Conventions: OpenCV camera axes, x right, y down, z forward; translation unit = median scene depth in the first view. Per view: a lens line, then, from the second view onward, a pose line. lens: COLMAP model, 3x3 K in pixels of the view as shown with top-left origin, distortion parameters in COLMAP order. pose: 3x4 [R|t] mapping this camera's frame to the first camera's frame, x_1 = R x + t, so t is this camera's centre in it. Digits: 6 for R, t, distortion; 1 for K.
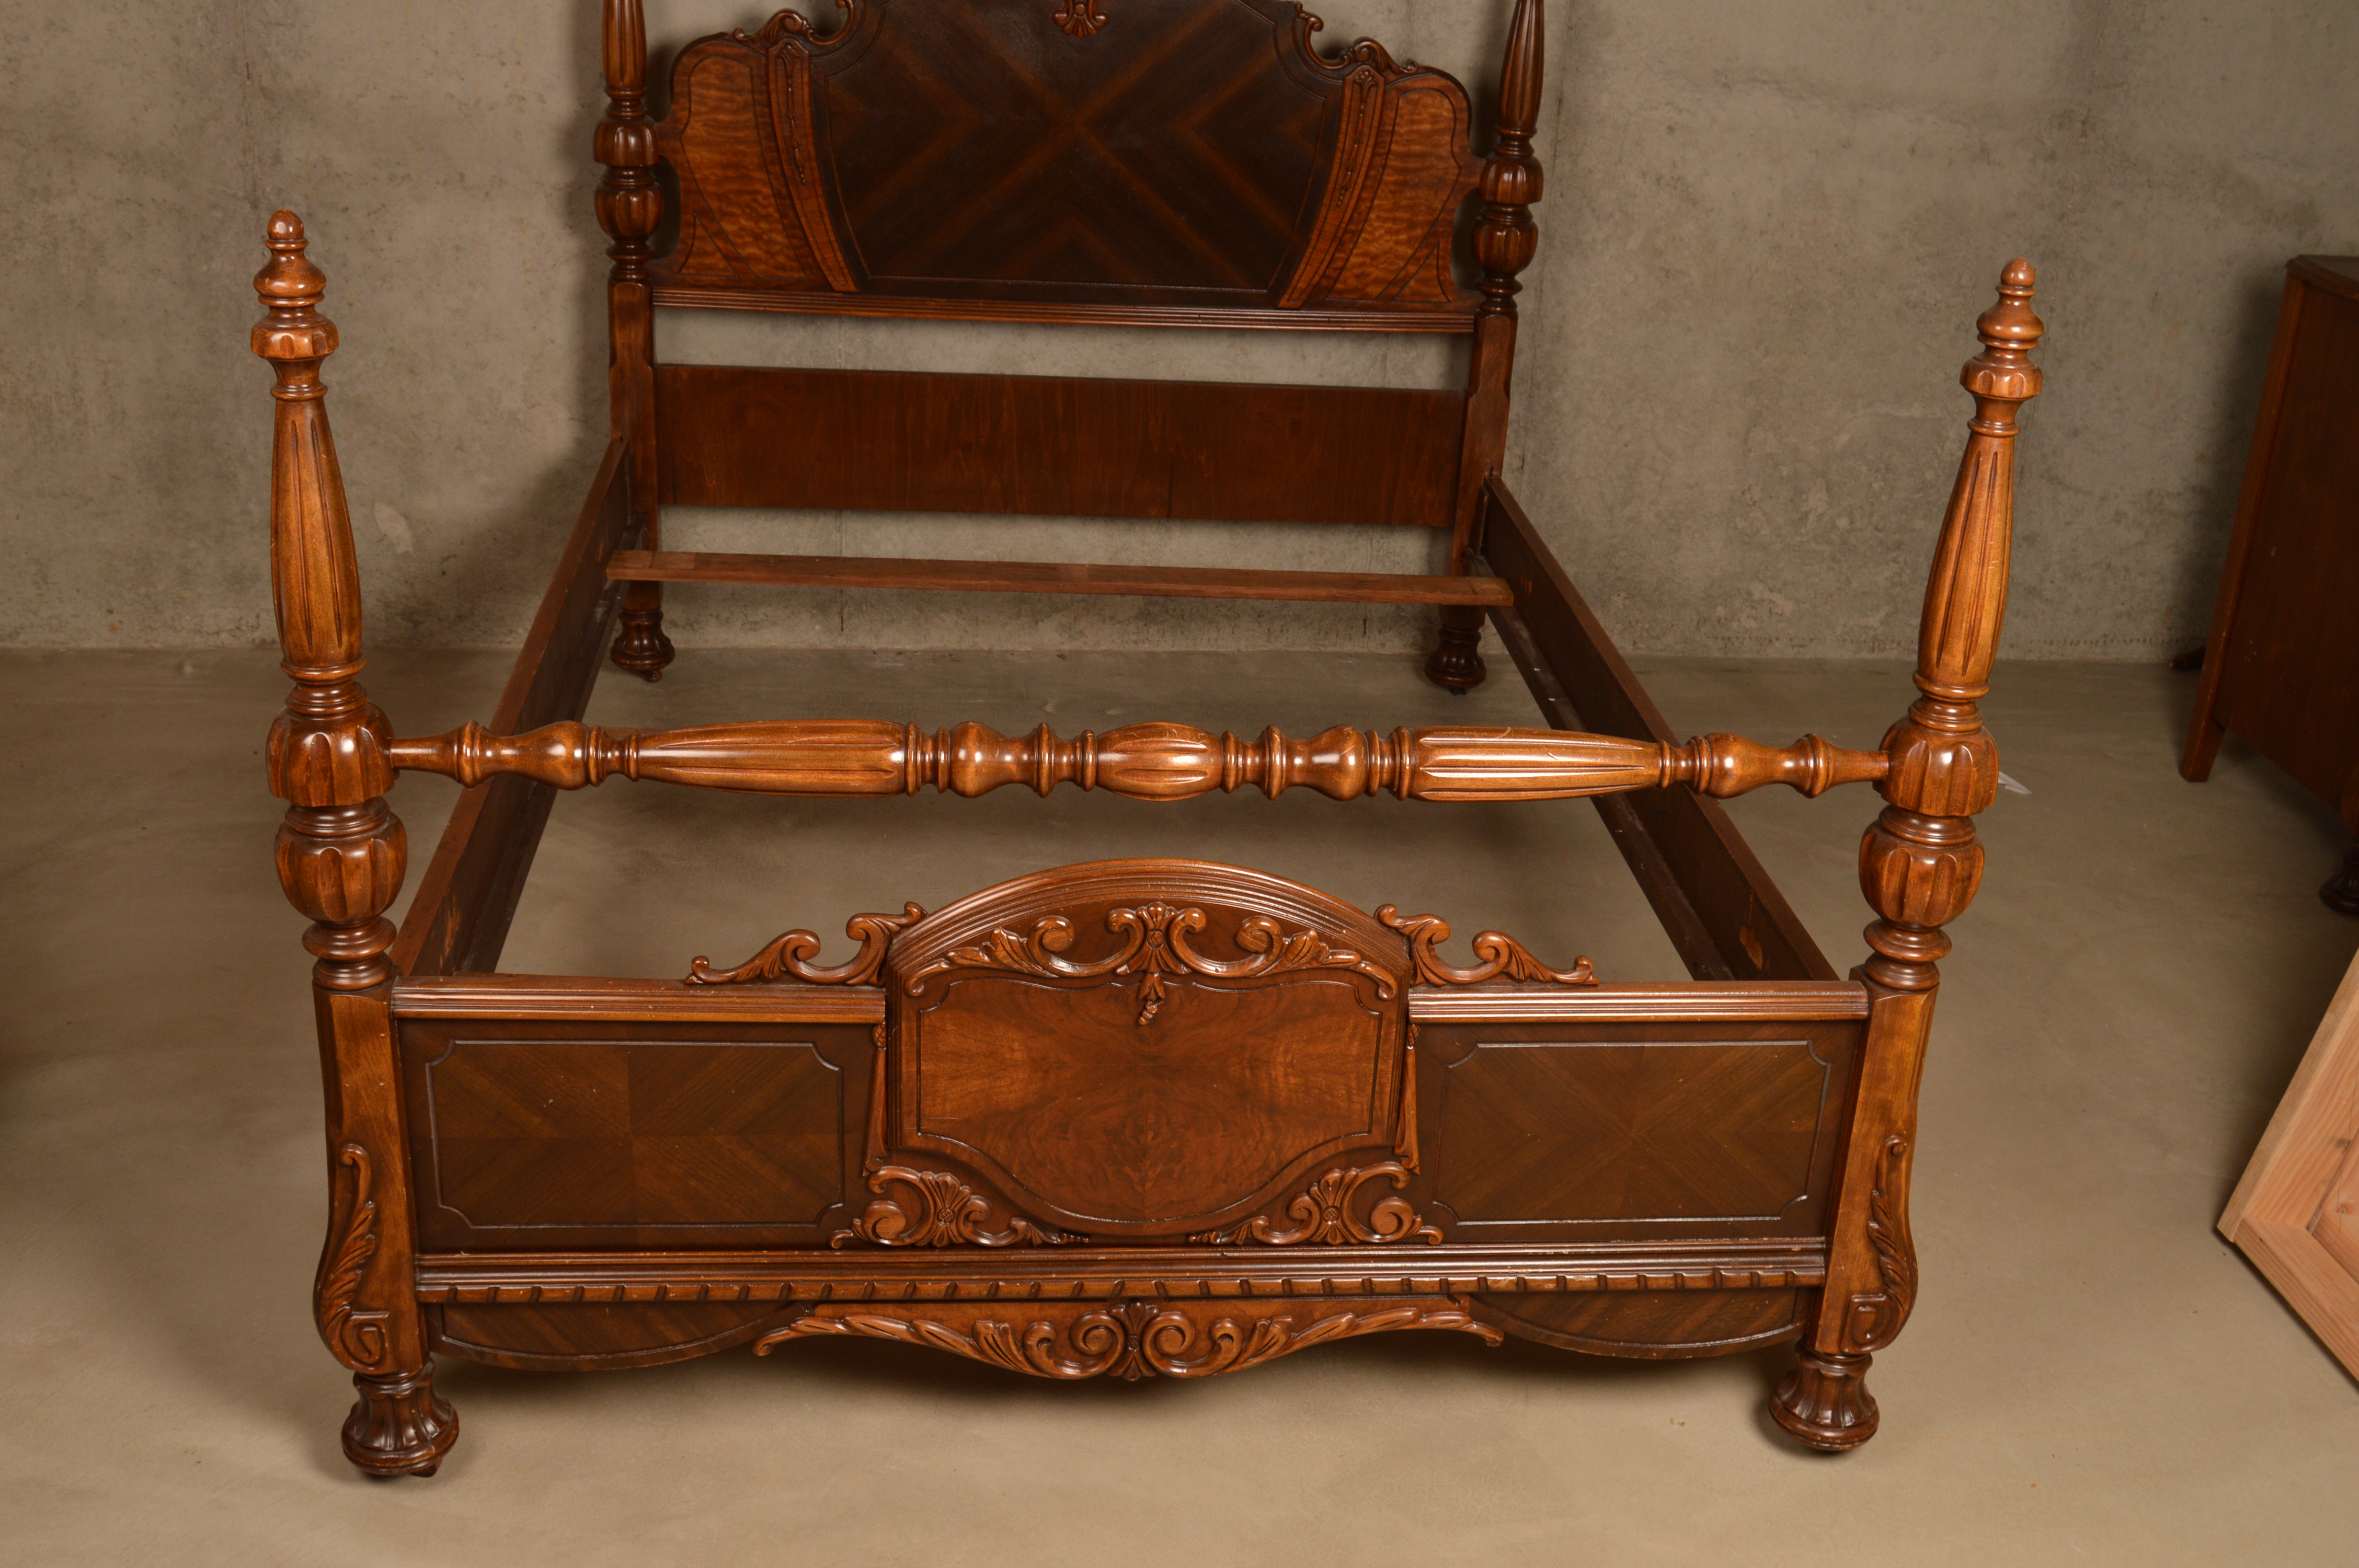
lens RADIAL K [[2463.3, 0, 1185.6], [0, 2463.3, 760.0], [0, 0, 1]] dist [-0.063325, 0.000000]
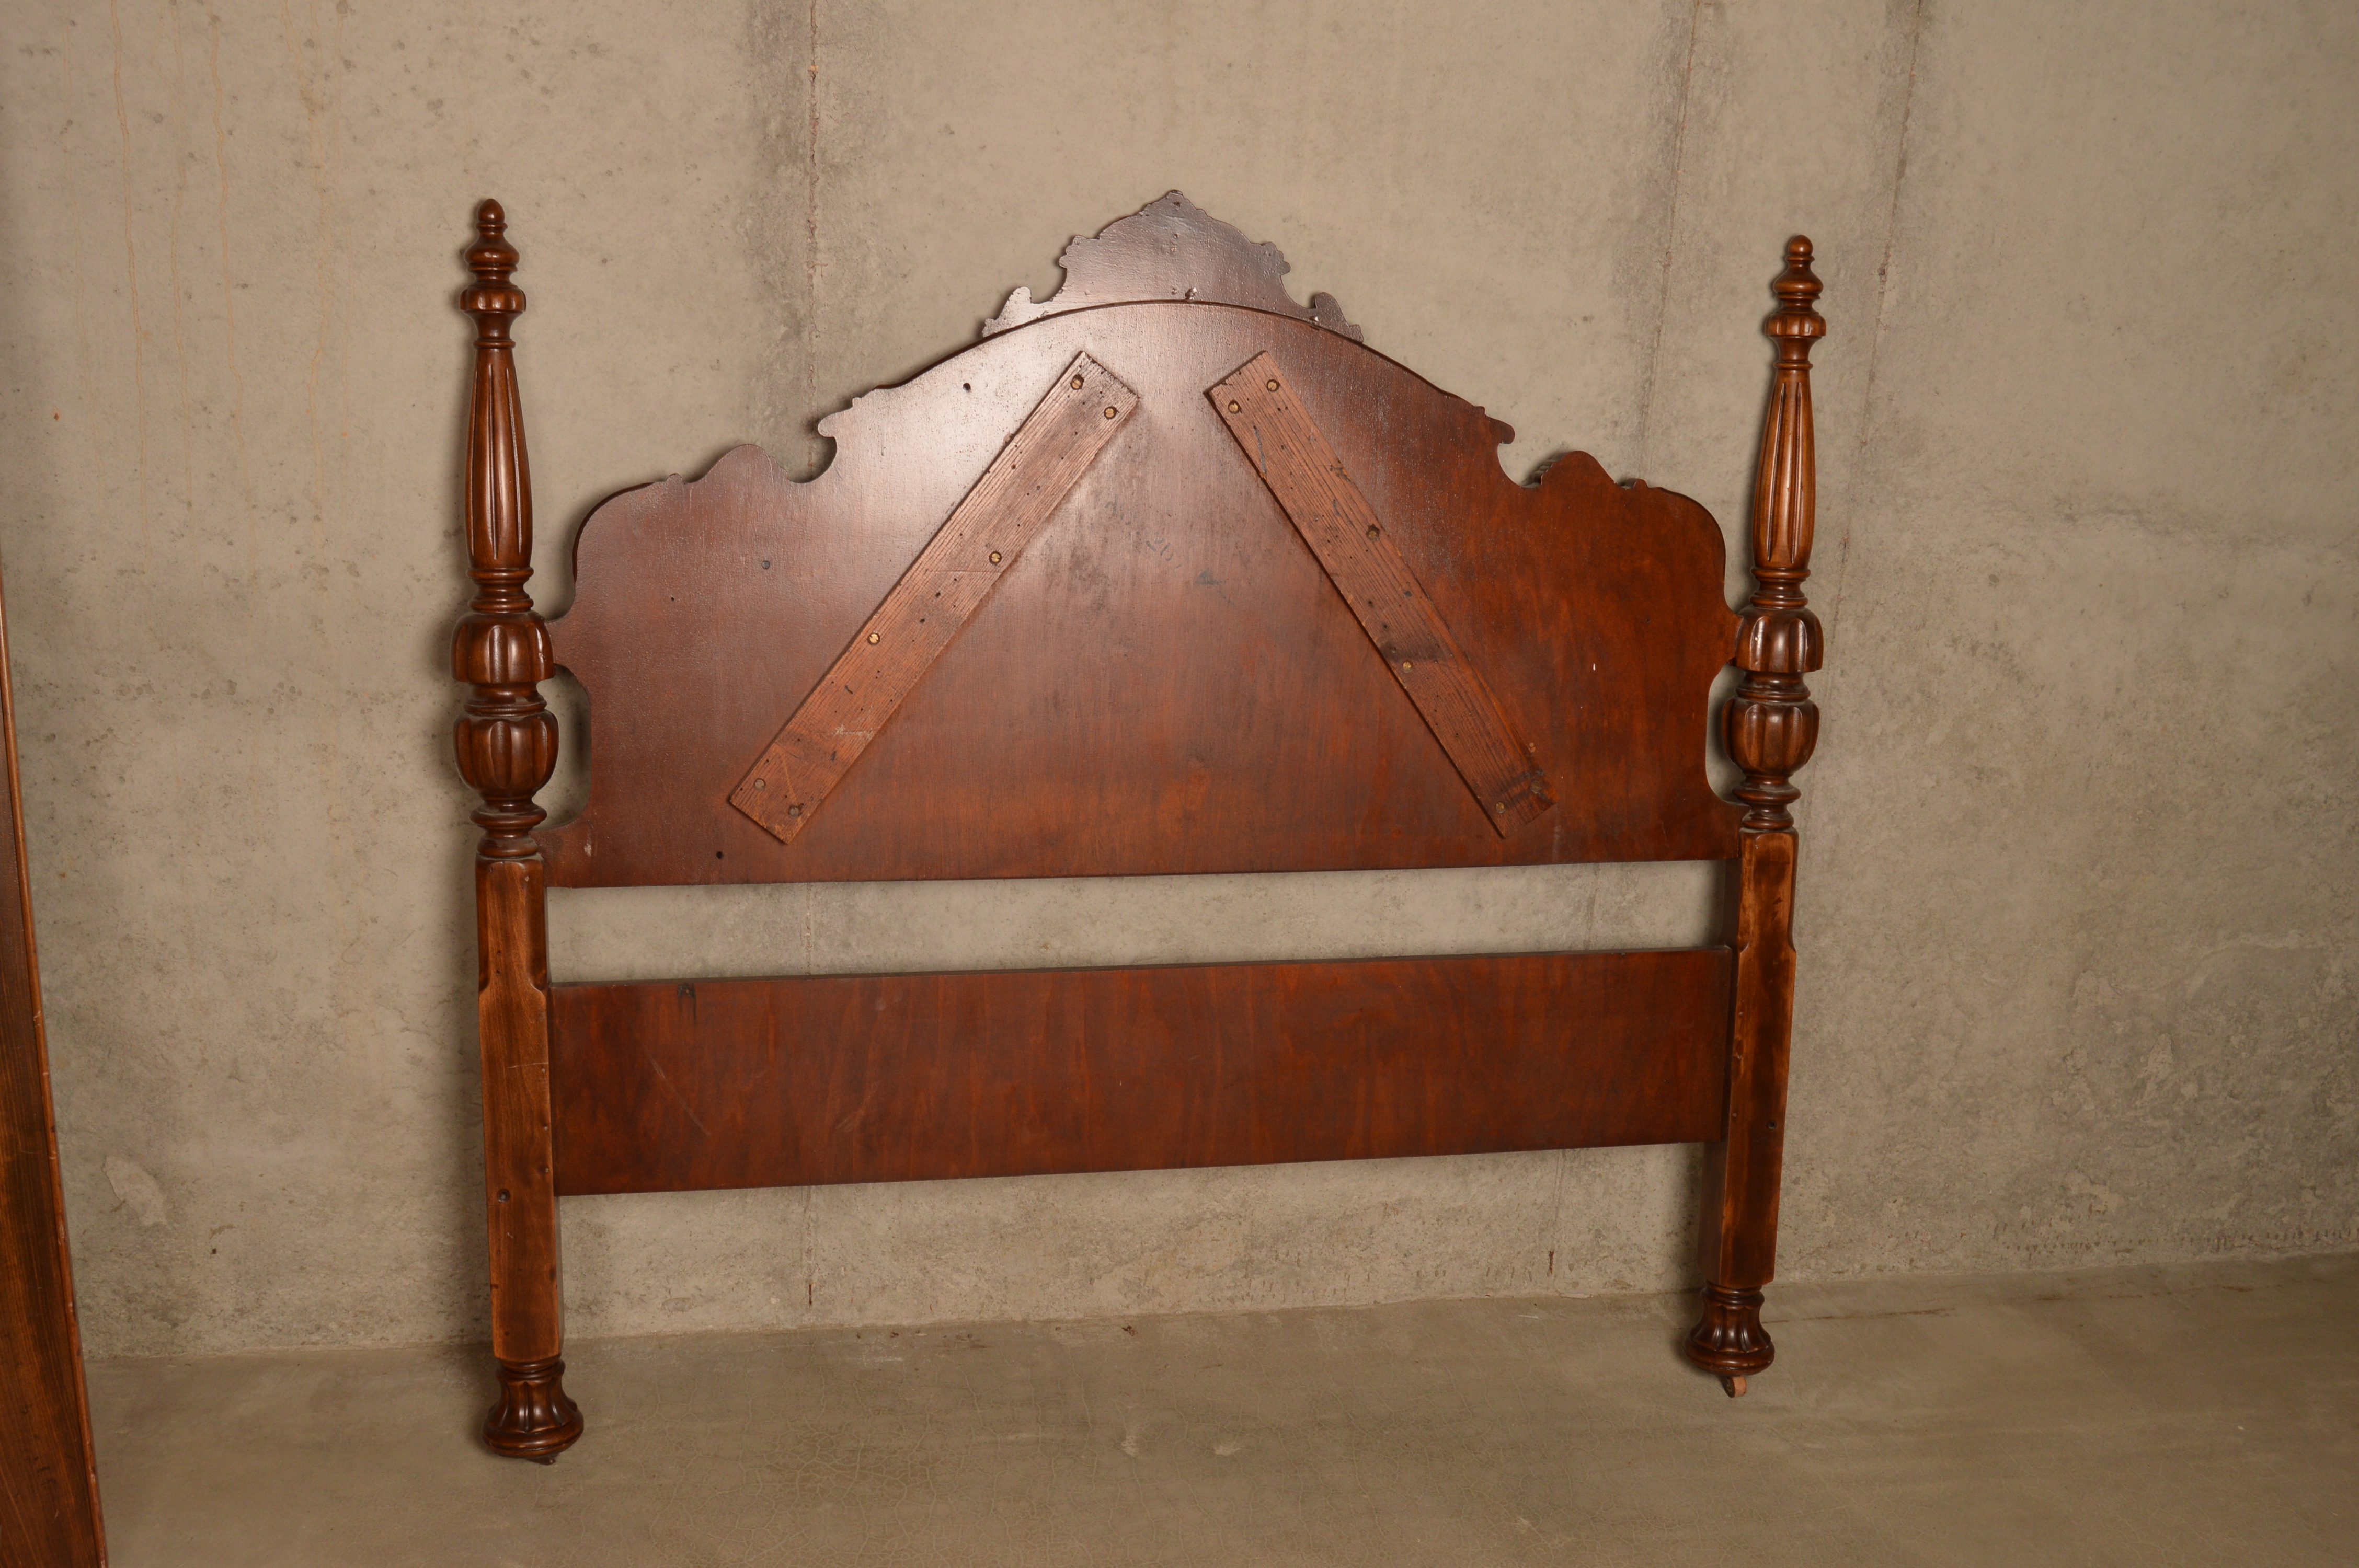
lens RADIAL K [[2371.0, 0, 1199.1], [0, 2371.0, 782.8], [0, 0, 1]] dist [-0.065434, 0.000000]
pose [[0.997775, -0.017300, 0.064393, -0.076260], [0.022589, 0.996348, -0.082343, -0.151032], [-0.062733, 0.083614, 0.994522, 0.350161]]
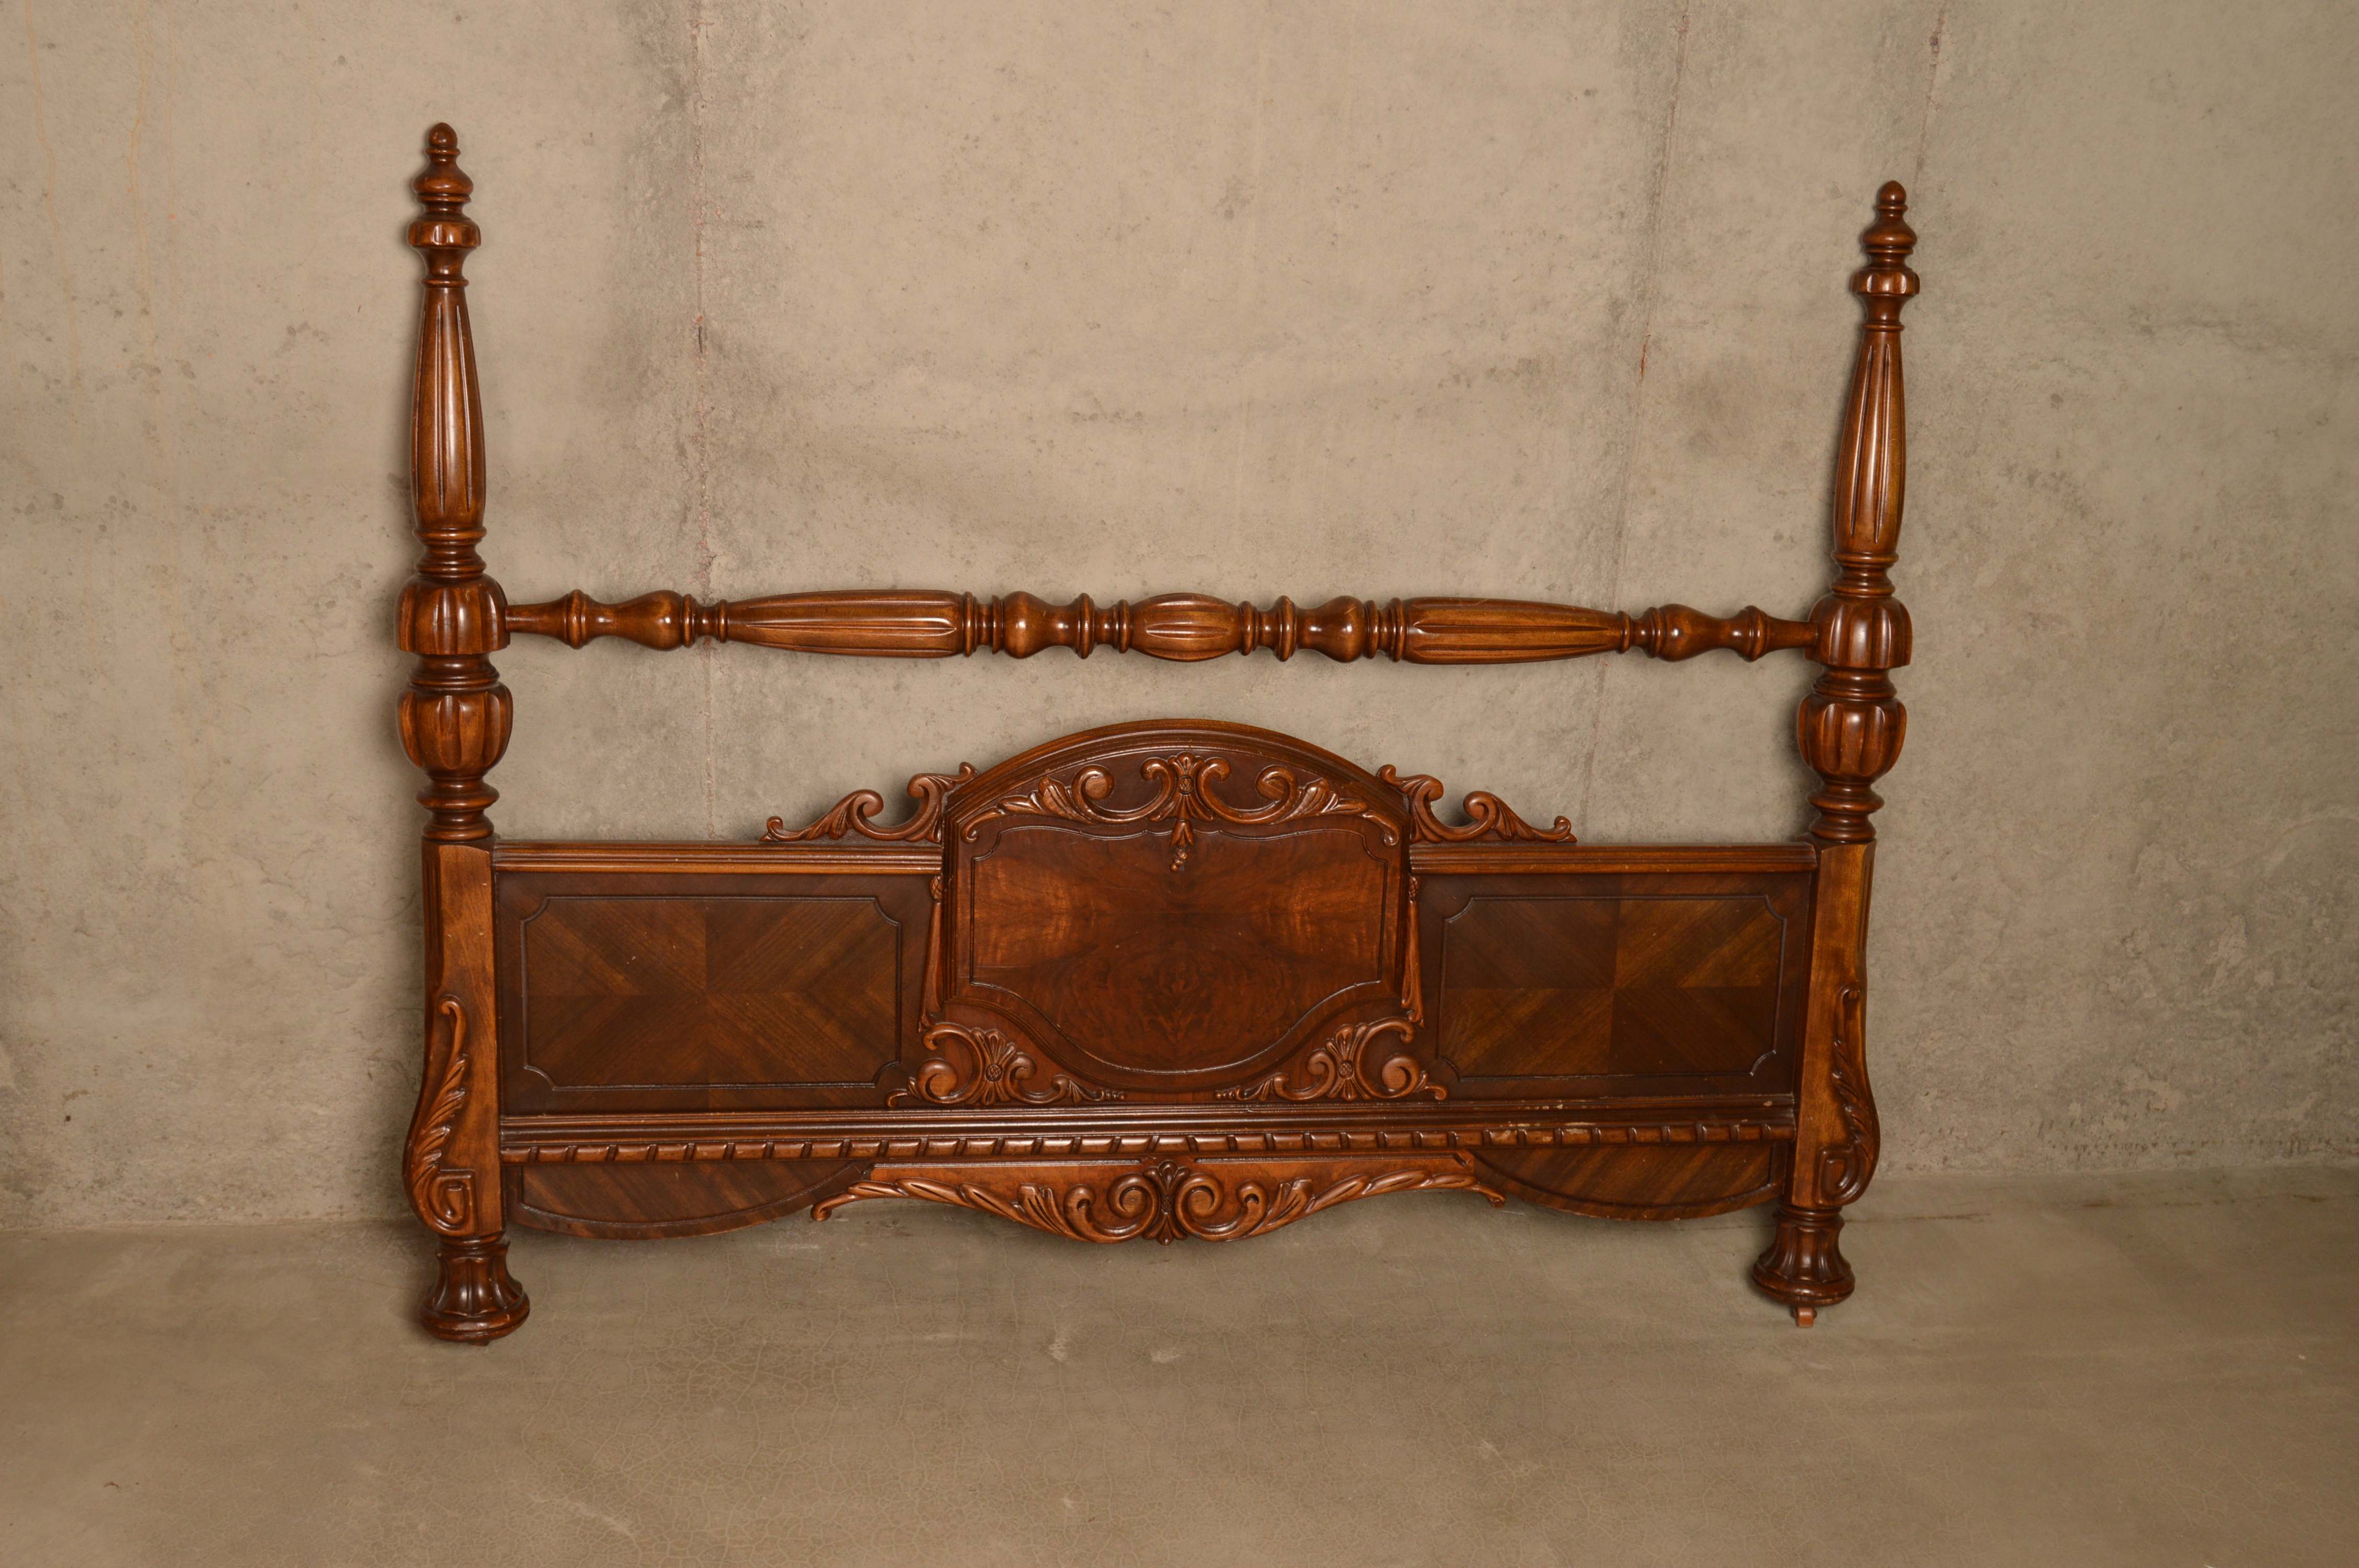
lens RADIAL K [[2463.3, 0, 1191.3], [0, 2463.3, 784.1], [0, 0, 1]] dist [-0.063325, 0.000000]
pose [[0.999544, -0.006505, 0.029492, -0.040110], [0.006862, 0.999904, -0.012007, -0.157013], [-0.029412, 0.012204, 0.999493, 0.396532]]
